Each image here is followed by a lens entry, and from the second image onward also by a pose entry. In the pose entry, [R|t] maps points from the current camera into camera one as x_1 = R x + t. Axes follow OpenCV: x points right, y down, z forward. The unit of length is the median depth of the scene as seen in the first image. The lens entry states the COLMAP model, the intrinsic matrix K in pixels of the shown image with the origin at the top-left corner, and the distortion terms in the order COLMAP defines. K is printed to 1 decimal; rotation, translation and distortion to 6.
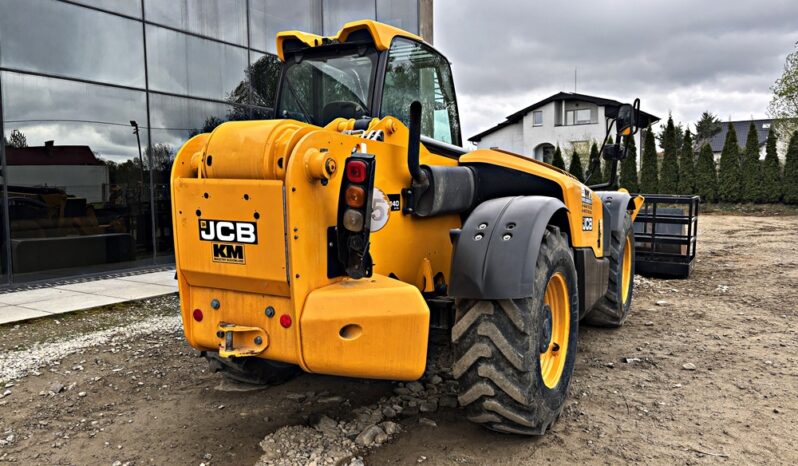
lens RADIAL K [[613.0, 0, 407.2], [0, 613.0, 235.5], [0, 0, 1]] dist [0.028575, -0.010234]
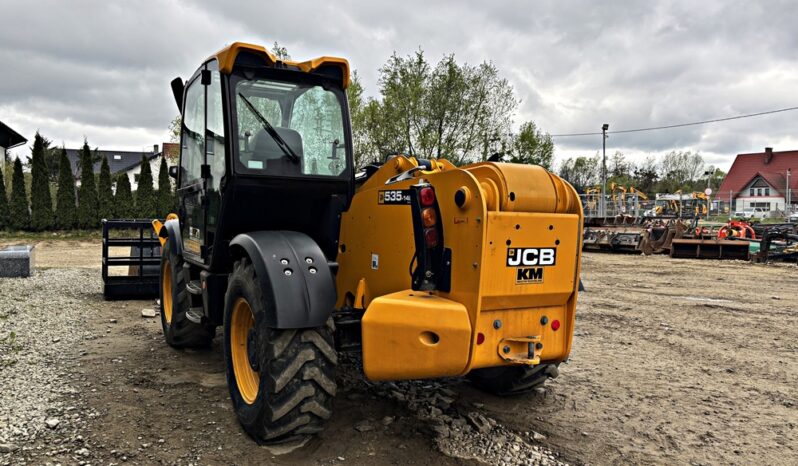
lens RADIAL K [[614.4, 0, 399.0], [0, 614.4, 233.0], [0, 0, 1]] dist [0.029227, -0.009385]
pose [[0.519371, -0.021579, 0.854277, -1.421113], [0.061168, 0.998056, -0.011978, -0.053372], [-0.852357, 0.058476, 0.519681, 0.591654]]
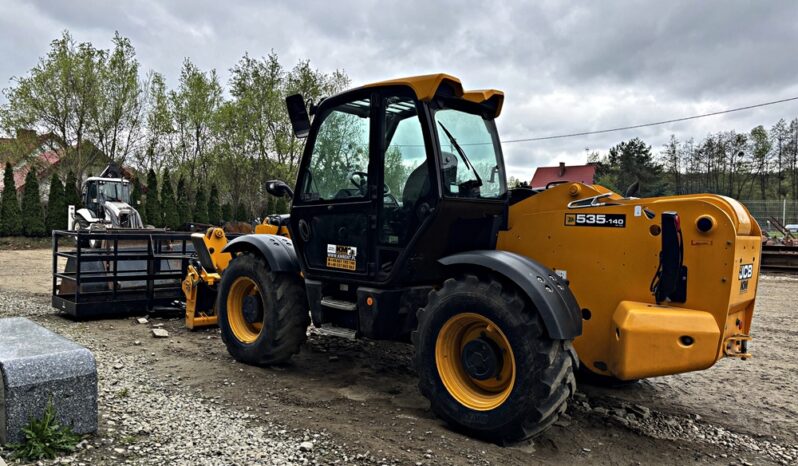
lens RADIAL K [[613.5, 0, 396.3], [0, 613.5, 236.3], [0, 0, 1]] dist [0.037908, -0.029080]
pose [[0.240756, -0.022579, 0.970323, -1.928526], [0.066164, 0.997786, 0.006802, -0.157517], [-0.968328, 0.062563, 0.241717, 1.452604]]
